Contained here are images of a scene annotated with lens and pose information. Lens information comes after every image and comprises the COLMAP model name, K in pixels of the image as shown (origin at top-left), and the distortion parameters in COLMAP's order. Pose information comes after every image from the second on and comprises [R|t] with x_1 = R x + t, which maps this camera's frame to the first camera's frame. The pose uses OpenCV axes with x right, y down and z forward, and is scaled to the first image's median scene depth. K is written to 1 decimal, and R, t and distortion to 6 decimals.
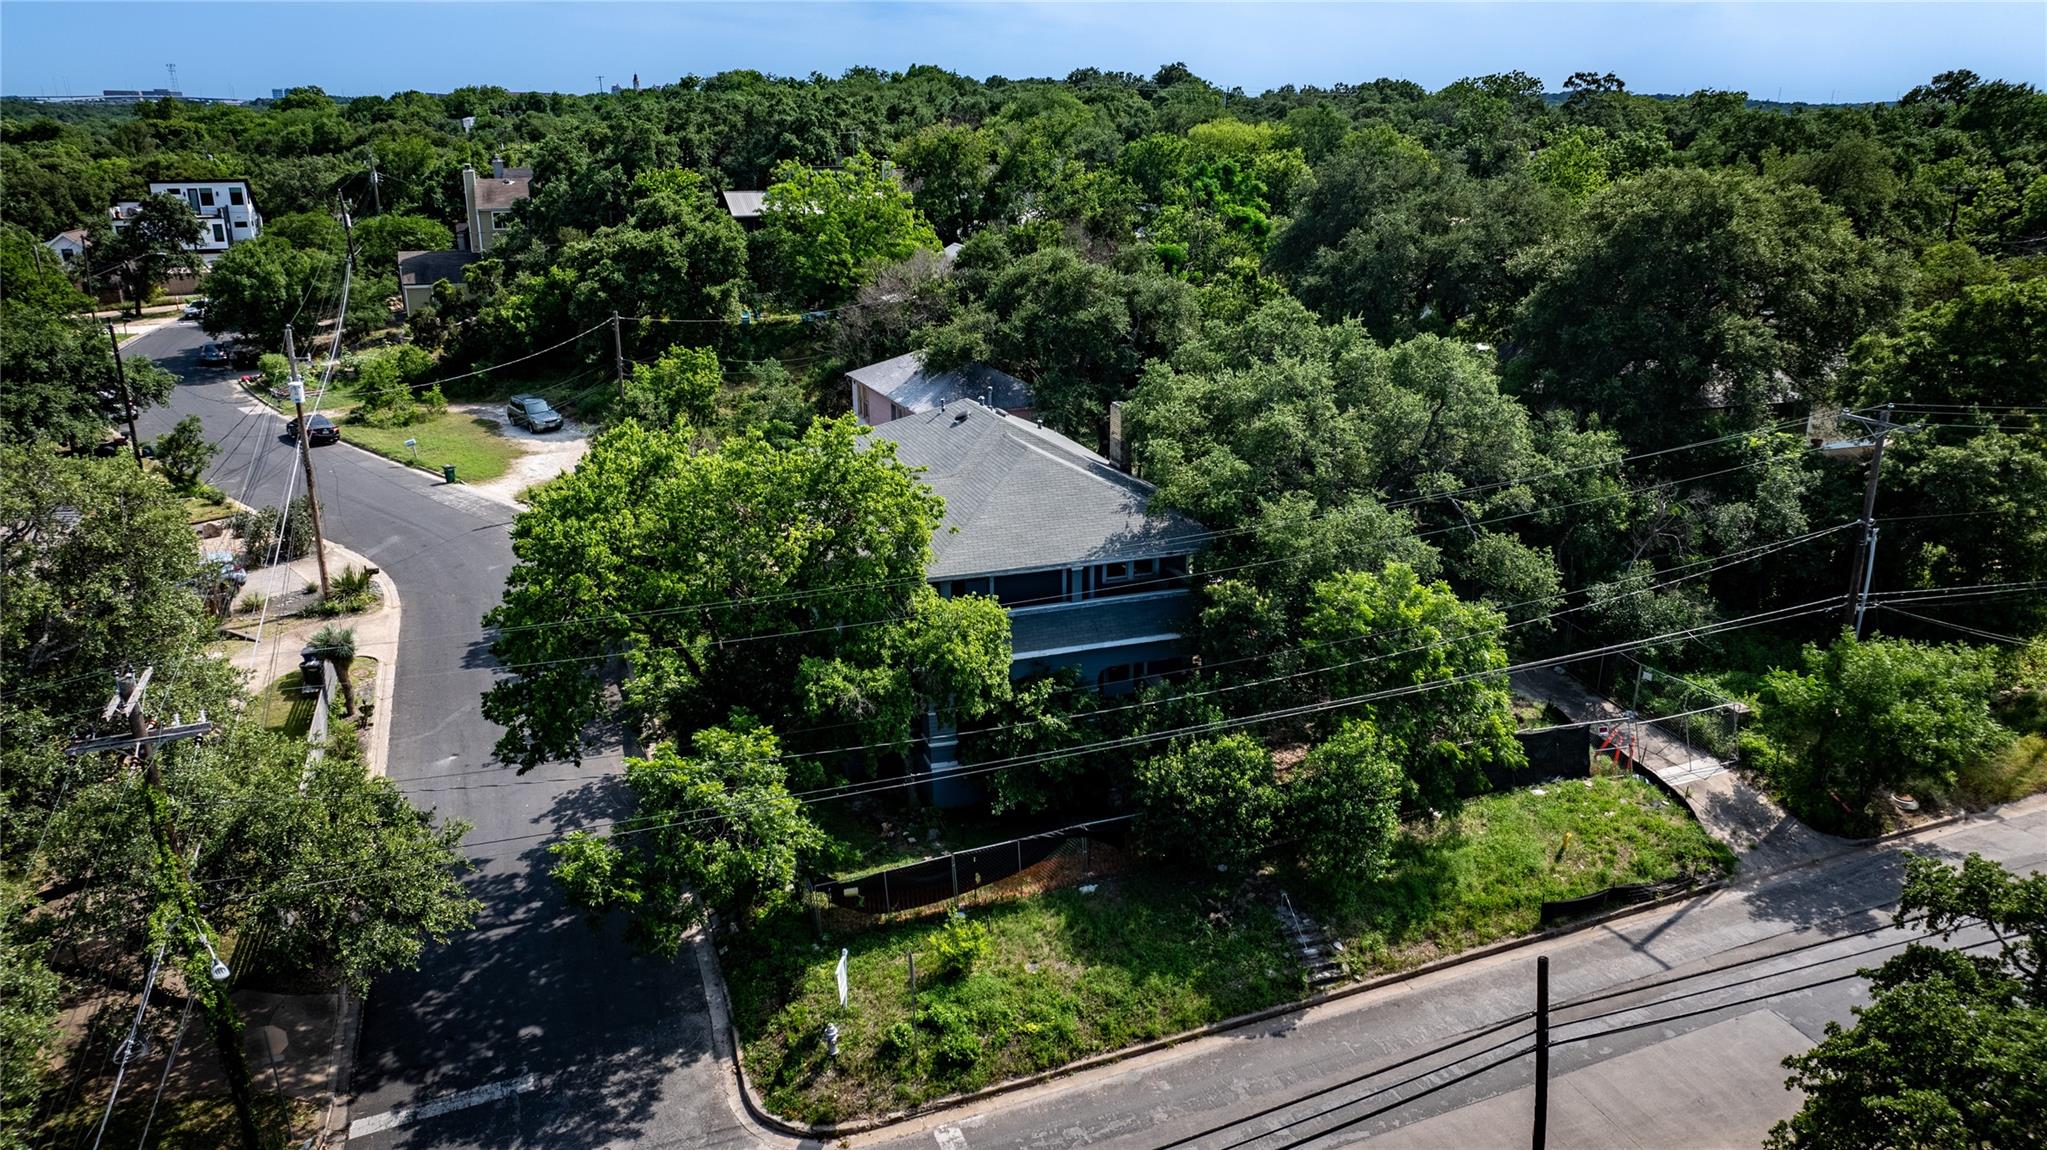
lens RADIAL K [[1427.4, 0, 1023.8], [0, 1427.4, 609.8], [0, 0, 1]] dist [-0.041194, 0.047486]
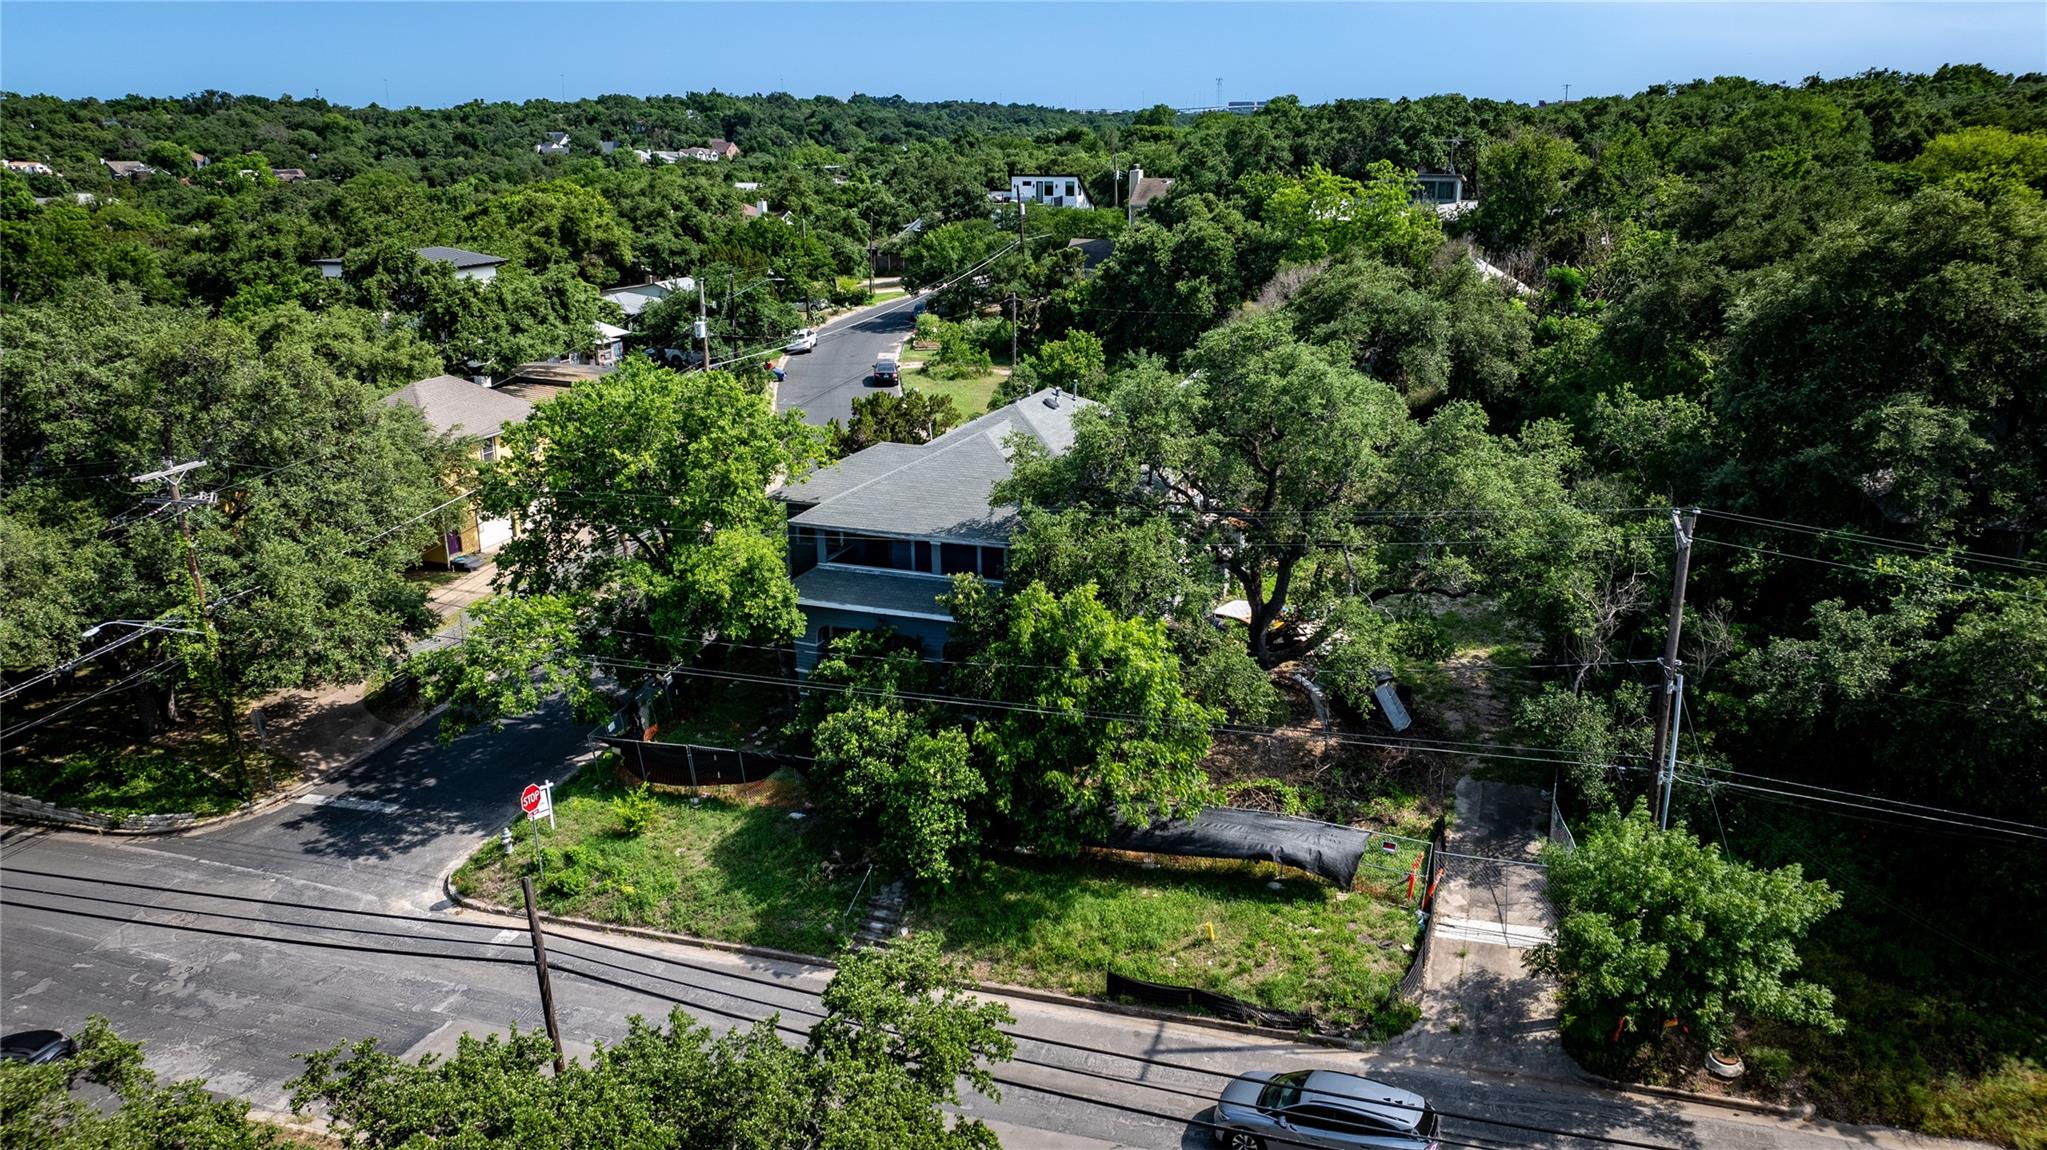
lens RADIAL K [[1428.8, 0, 1017.1], [0, 1428.8, 585.7], [0, 0, 1]] dist [-0.007083, -0.009232]
pose [[0.769016, 0.195251, -0.608681, 0.375543], [-0.207661, 0.976871, 0.050996, -0.032964], [0.604559, 0.087183, 0.791775, 0.093839]]
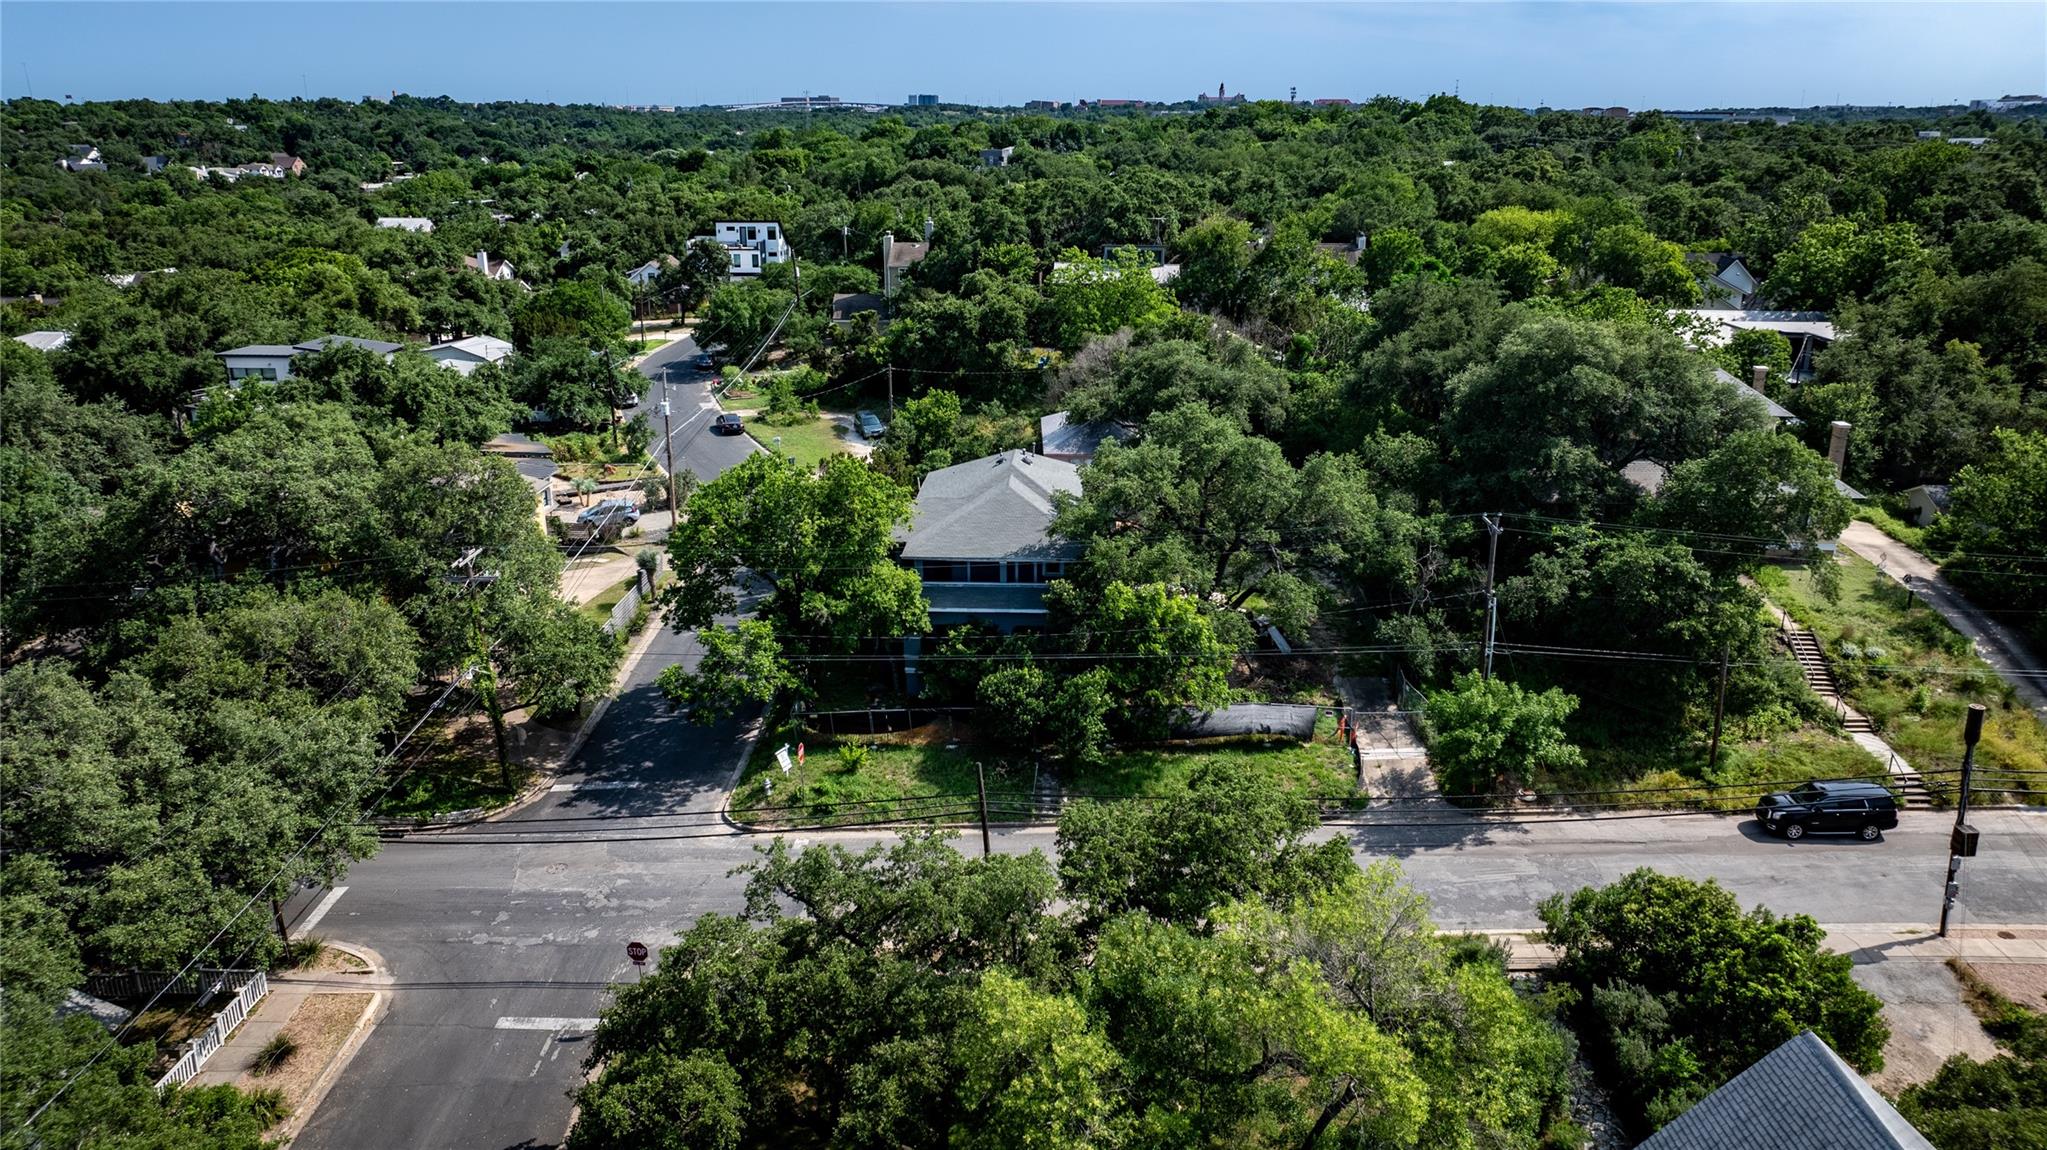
lens RADIAL K [[1427.4, 0, 1023.8], [0, 1427.4, 609.8], [0, 0, 1]] dist [-0.041194, 0.047486]
pose [[0.924770, 0.127444, -0.358552, 0.328142], [-0.128074, 0.991518, 0.022100, -0.007426], [0.358327, 0.025484, 0.933248, -0.259746]]
